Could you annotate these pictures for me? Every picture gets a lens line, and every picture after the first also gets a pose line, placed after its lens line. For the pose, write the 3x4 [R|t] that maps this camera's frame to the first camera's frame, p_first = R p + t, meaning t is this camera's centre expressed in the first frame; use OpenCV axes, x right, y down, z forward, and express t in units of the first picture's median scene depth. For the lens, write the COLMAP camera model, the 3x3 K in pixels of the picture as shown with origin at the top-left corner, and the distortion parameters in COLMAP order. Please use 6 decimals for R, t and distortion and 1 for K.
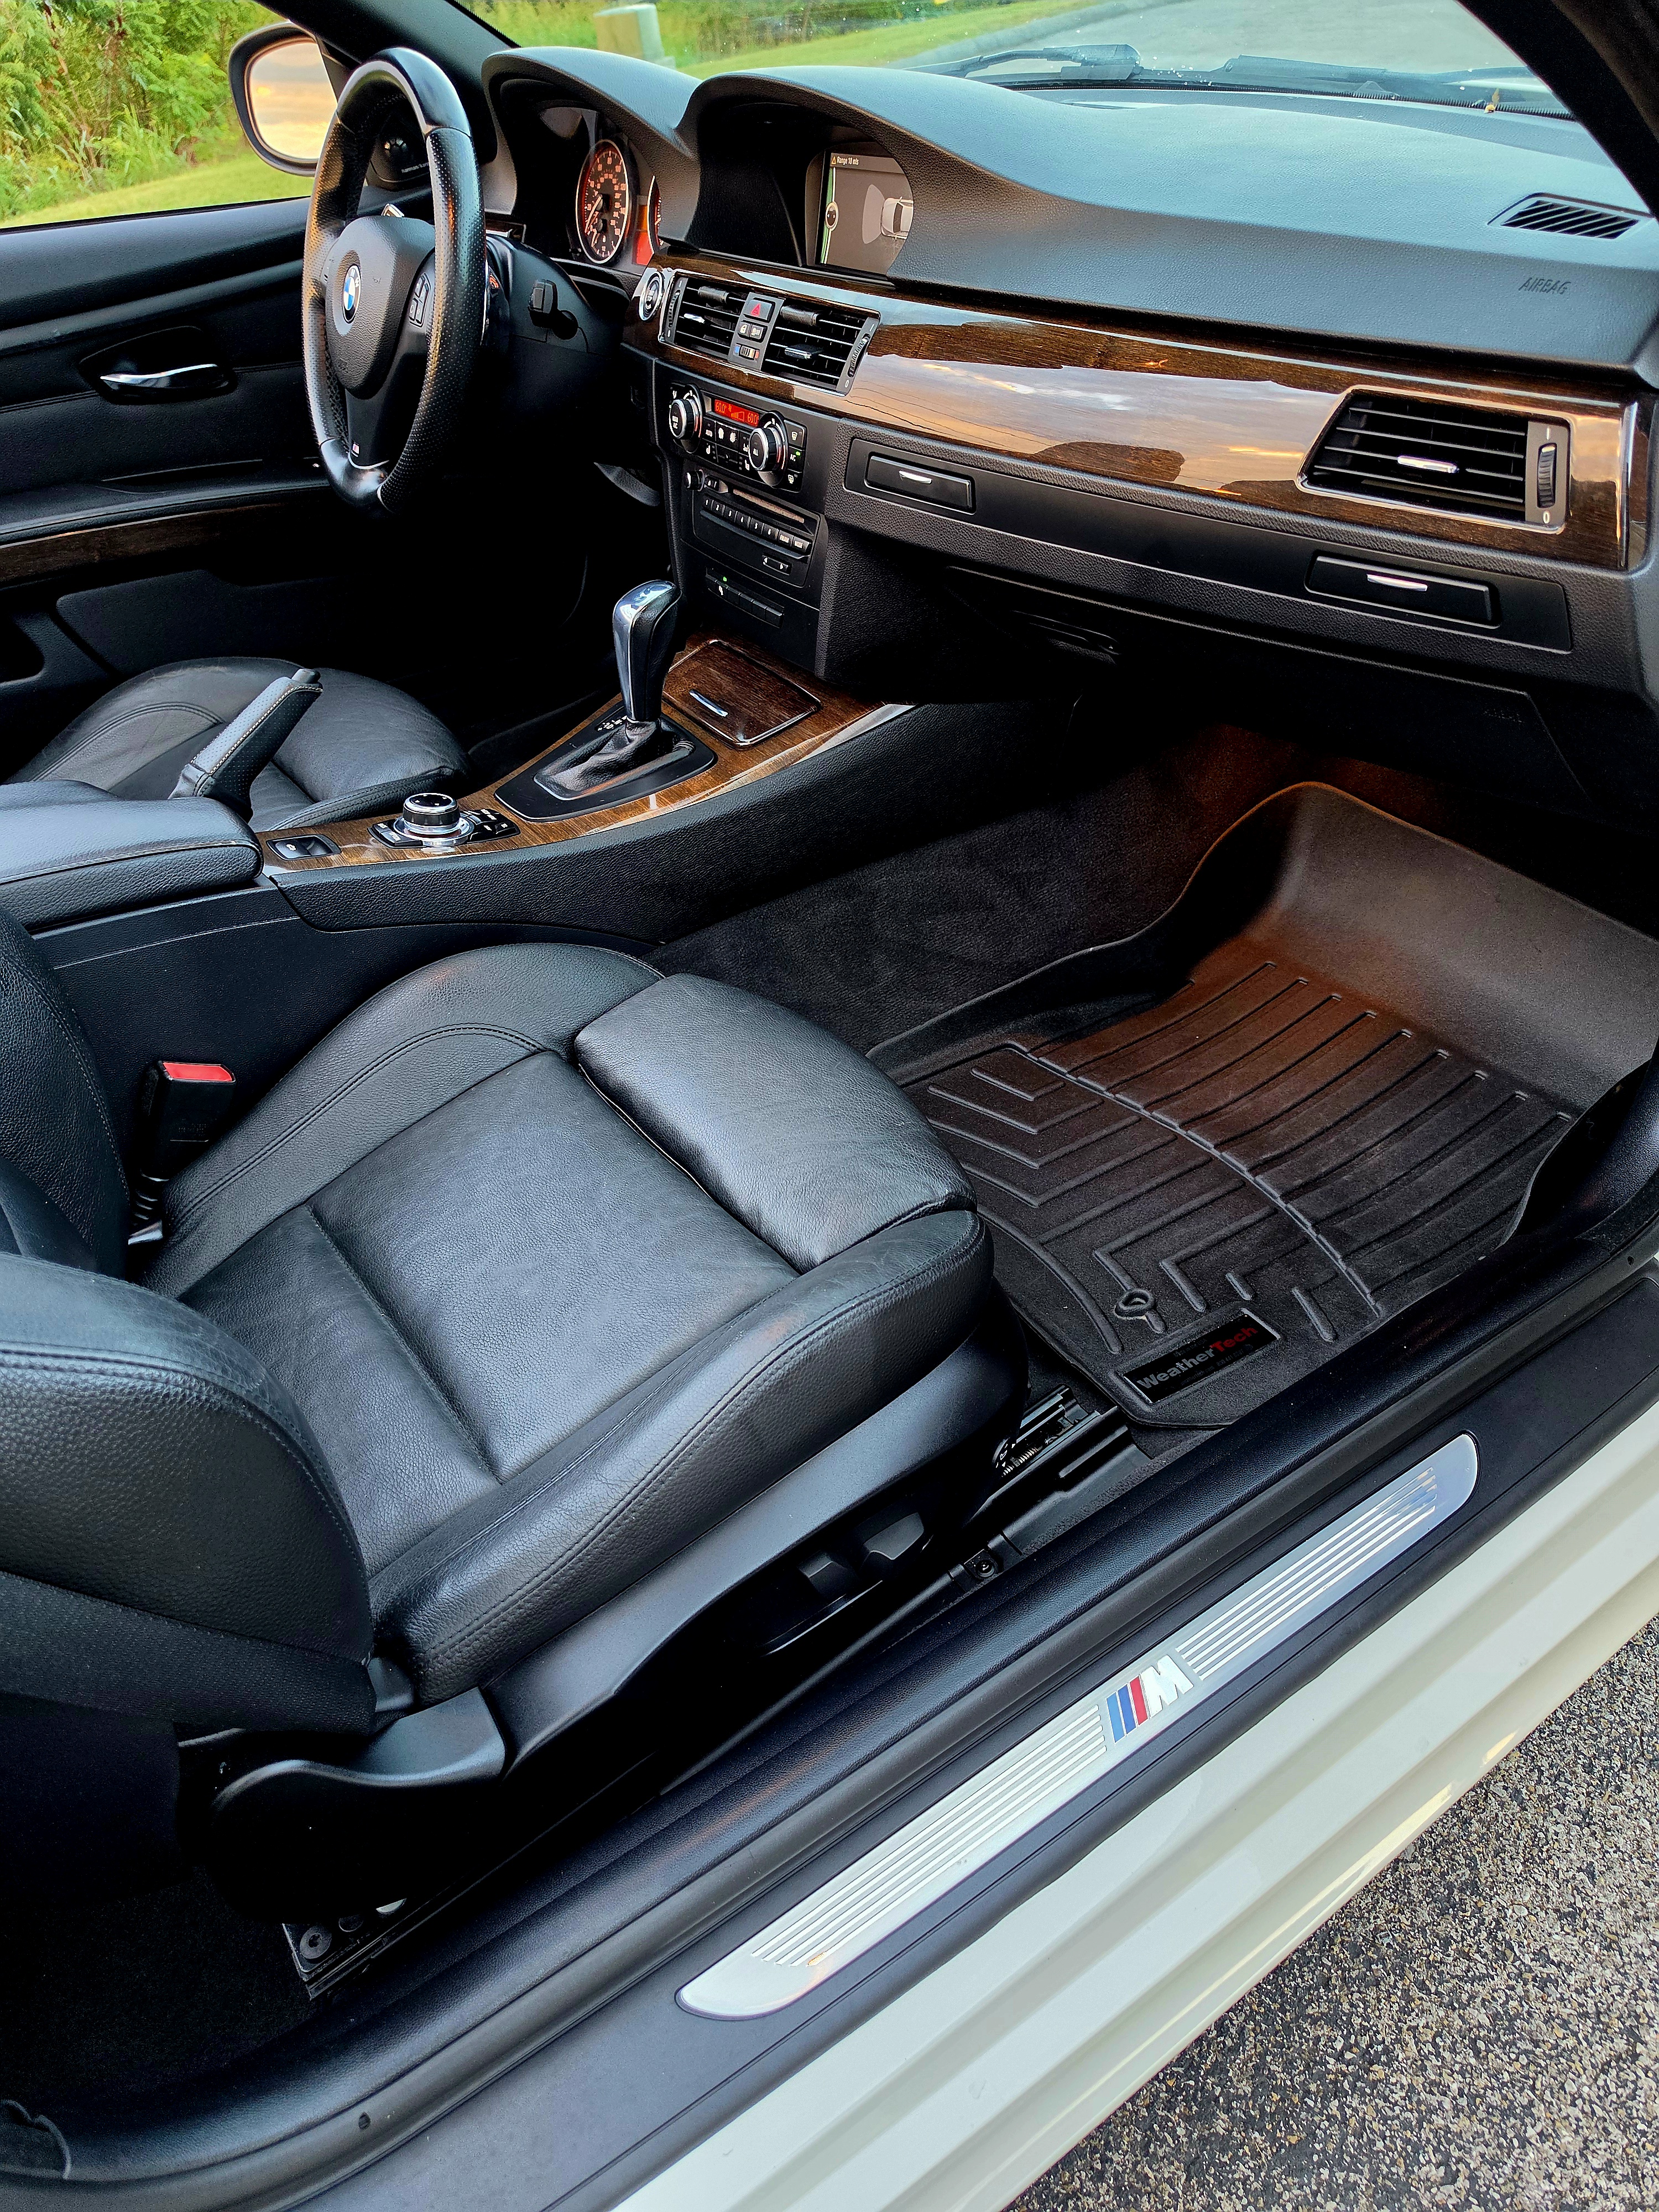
lens RADIAL K [[1541.0, 0, 851.5], [0, 1541.0, 1068.4], [0, 0, 1]] dist [0.034508, -0.045012]
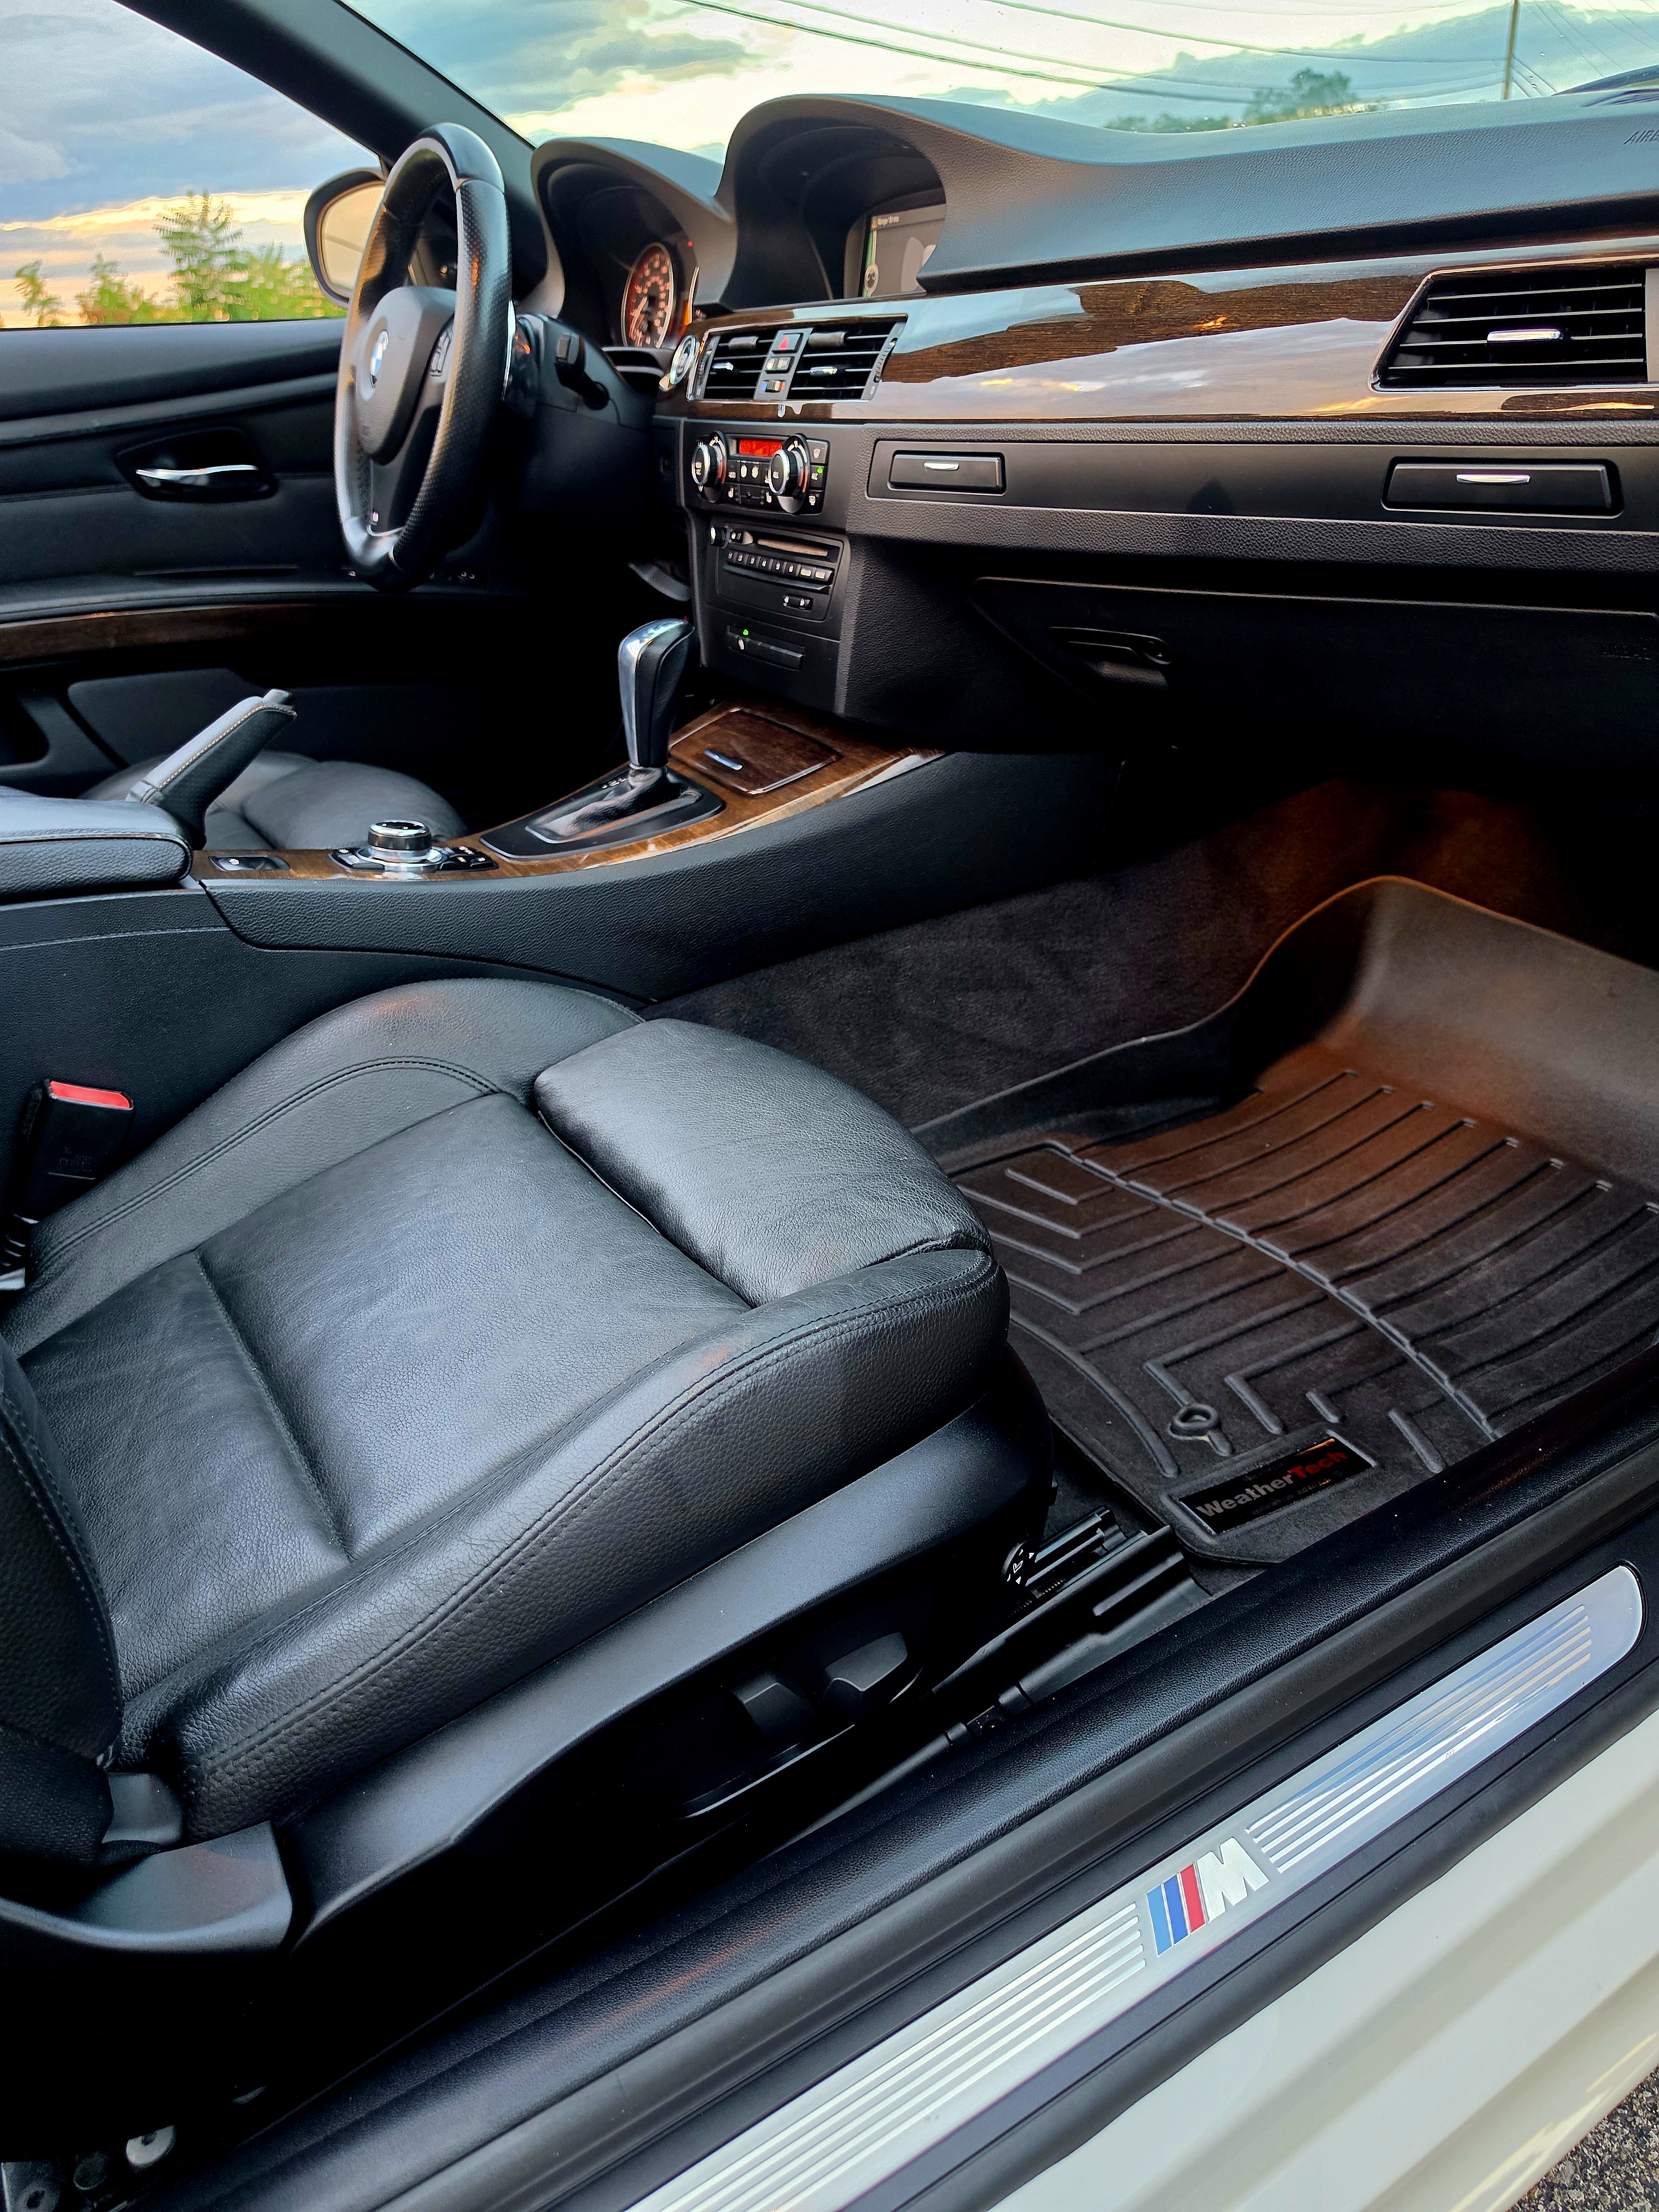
lens RADIAL K [[1541.0, 0, 862.1], [0, 1541.0, 1047.6], [0, 0, 1]] dist [0.034508, -0.045012]
pose [[0.998880, 0.022804, -0.041461, 0.036905], [-0.029805, 0.983762, -0.176985, 0.105589], [0.036751, 0.178023, 0.983340, 0.151291]]
